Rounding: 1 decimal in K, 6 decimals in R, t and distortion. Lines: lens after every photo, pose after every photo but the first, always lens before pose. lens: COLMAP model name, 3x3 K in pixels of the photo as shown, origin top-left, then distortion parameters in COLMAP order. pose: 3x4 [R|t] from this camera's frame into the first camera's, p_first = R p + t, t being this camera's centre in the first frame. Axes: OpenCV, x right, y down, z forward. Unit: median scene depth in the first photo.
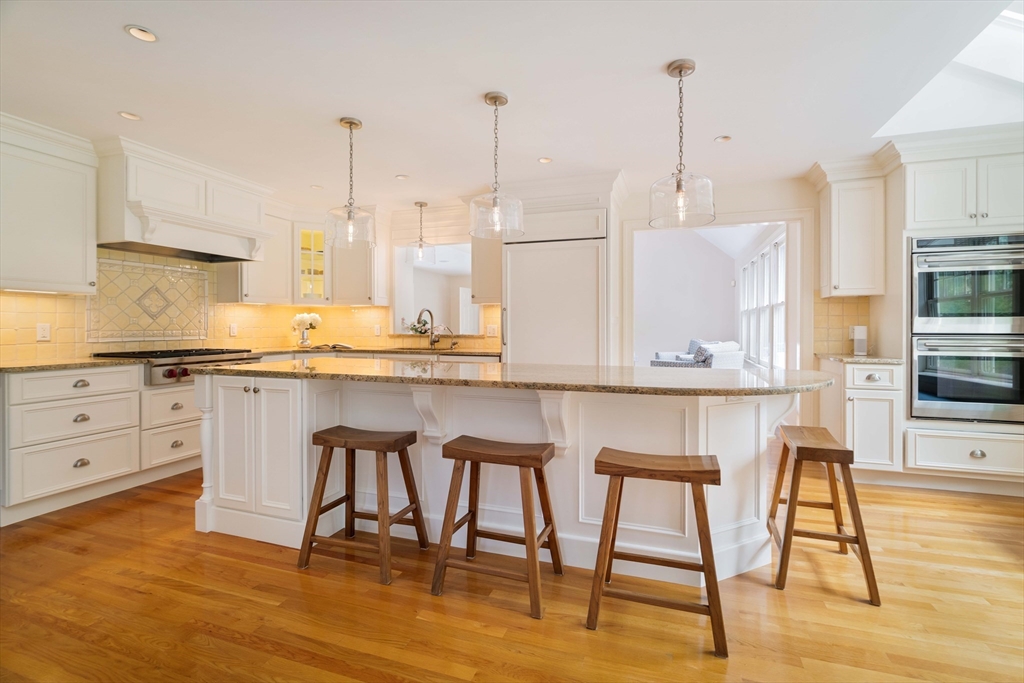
lens RADIAL K [[469.8, 0, 511.7], [0, 469.8, 327.8], [0, 0, 1]] dist [-0.002065, 0.000039]
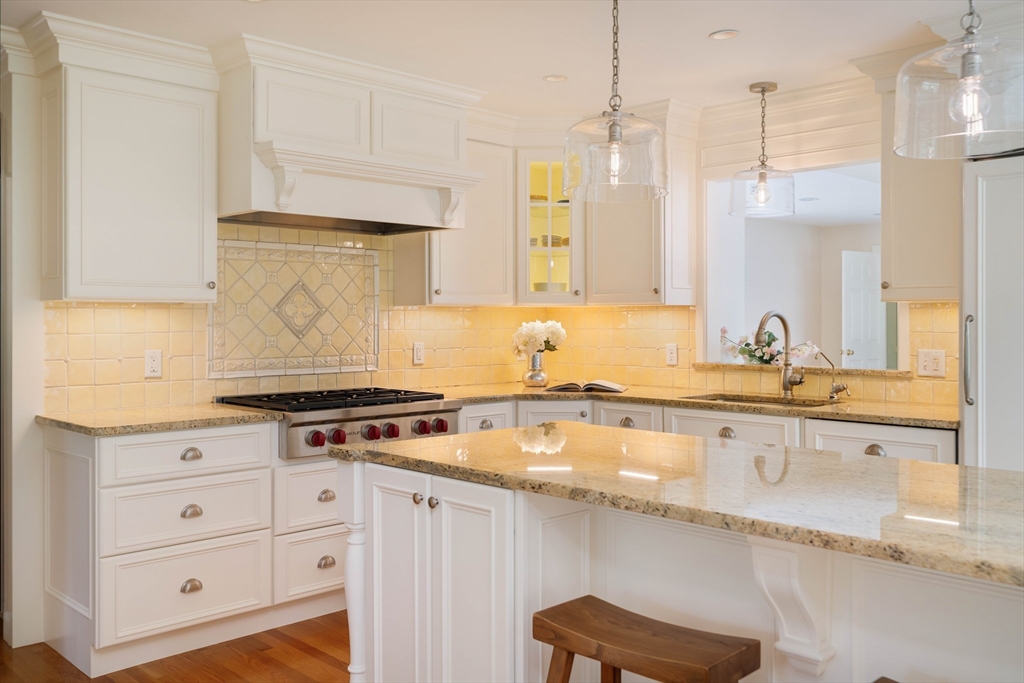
lens RADIAL K [[898.5, 0, 506.3], [0, 898.5, 335.9], [0, 0, 1]] dist [-0.001523, -0.006083]
pose [[0.895340, 0.004089, -0.445365, -0.033509], [0.001659, 0.999920, 0.012516, -0.040346], [0.445381, -0.011945, 0.895261, 0.124626]]
